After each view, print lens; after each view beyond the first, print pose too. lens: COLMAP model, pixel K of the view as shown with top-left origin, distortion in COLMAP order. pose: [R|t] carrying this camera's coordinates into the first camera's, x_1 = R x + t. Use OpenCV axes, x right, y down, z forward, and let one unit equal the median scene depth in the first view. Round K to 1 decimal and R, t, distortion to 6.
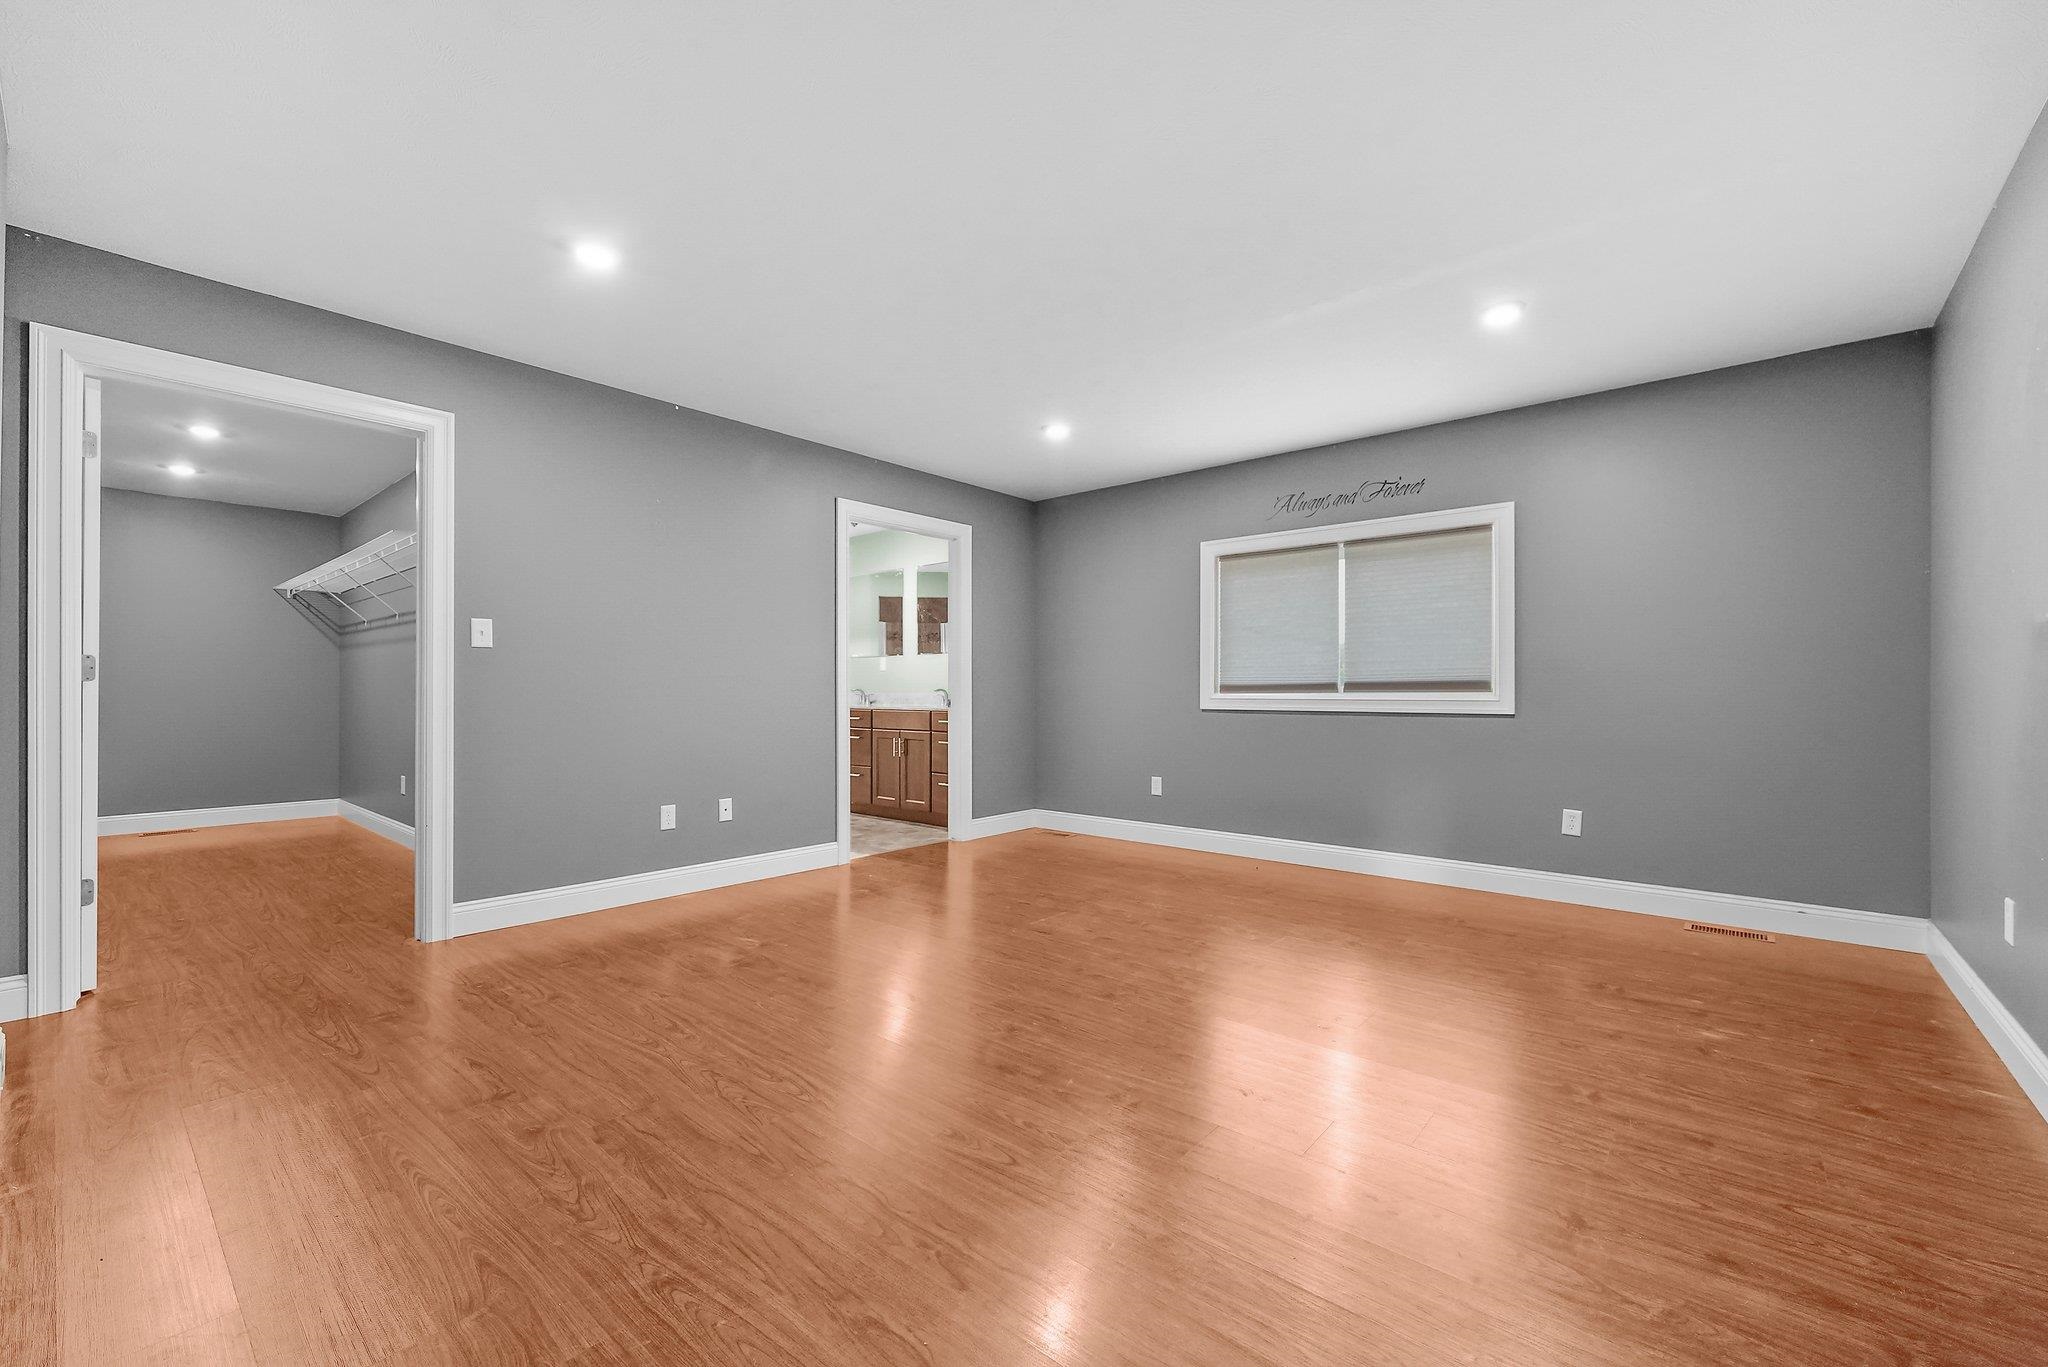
lens RADIAL K [[823.0, 0, 1035.3], [0, 823.0, 690.7], [0, 0, 1]] dist [-0.006053, 0.000331]
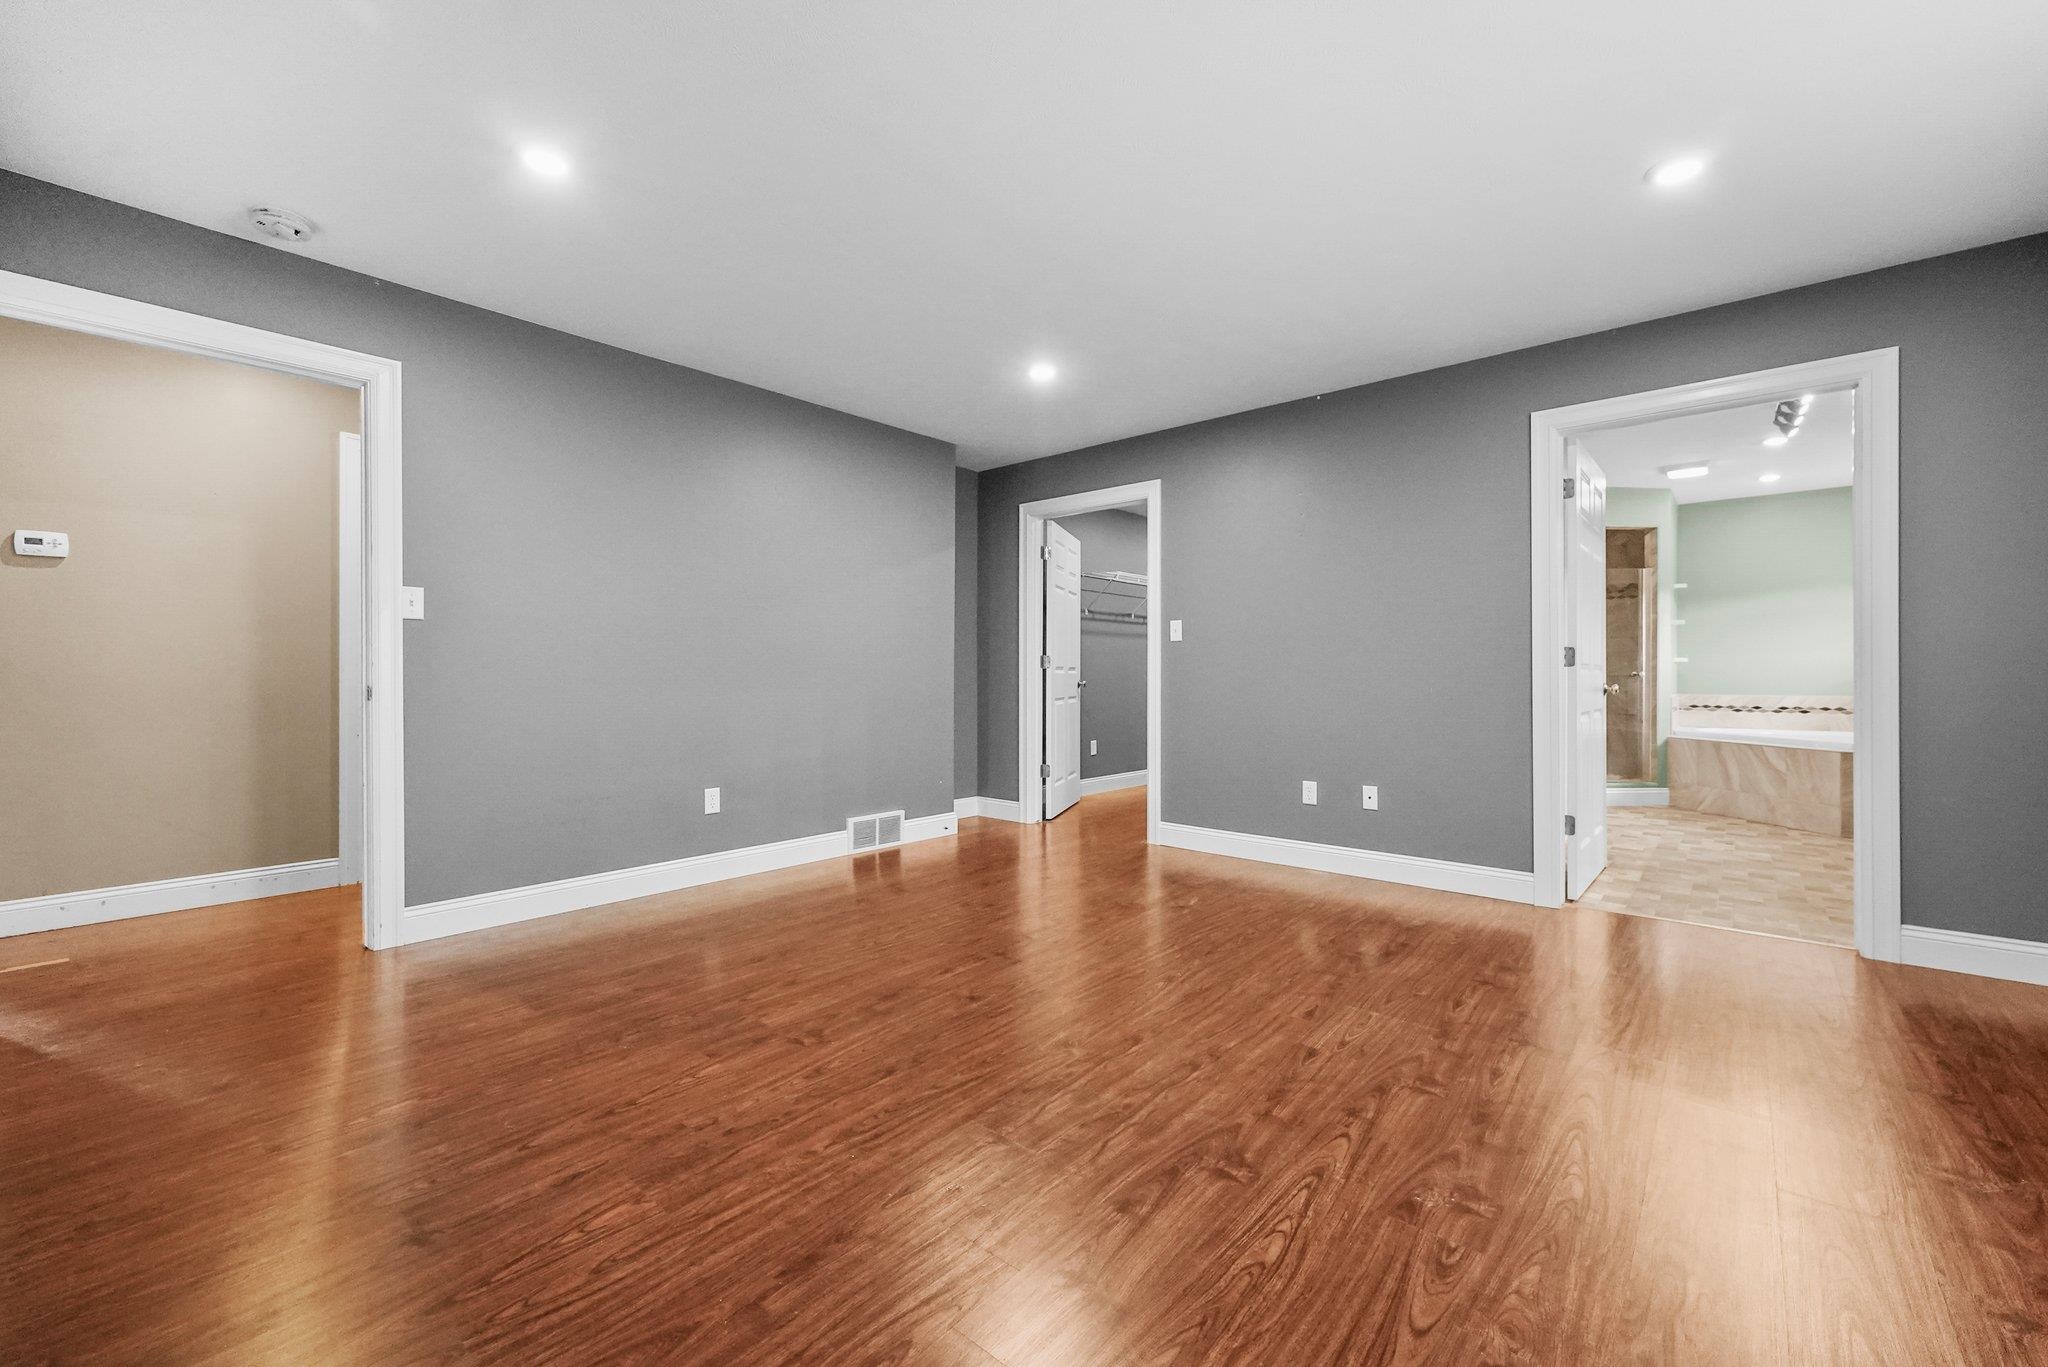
lens RADIAL K [[823.0, 0, 1033.6], [0, 823.0, 677.8], [0, 0, 1]] dist [-0.006053, 0.000331]
pose [[-0.006000, -0.000311, -0.999982, 0.708579], [-0.000964, 0.999999, -0.000305, 0.009383], [0.999982, 0.000962, -0.006001, 0.768778]]
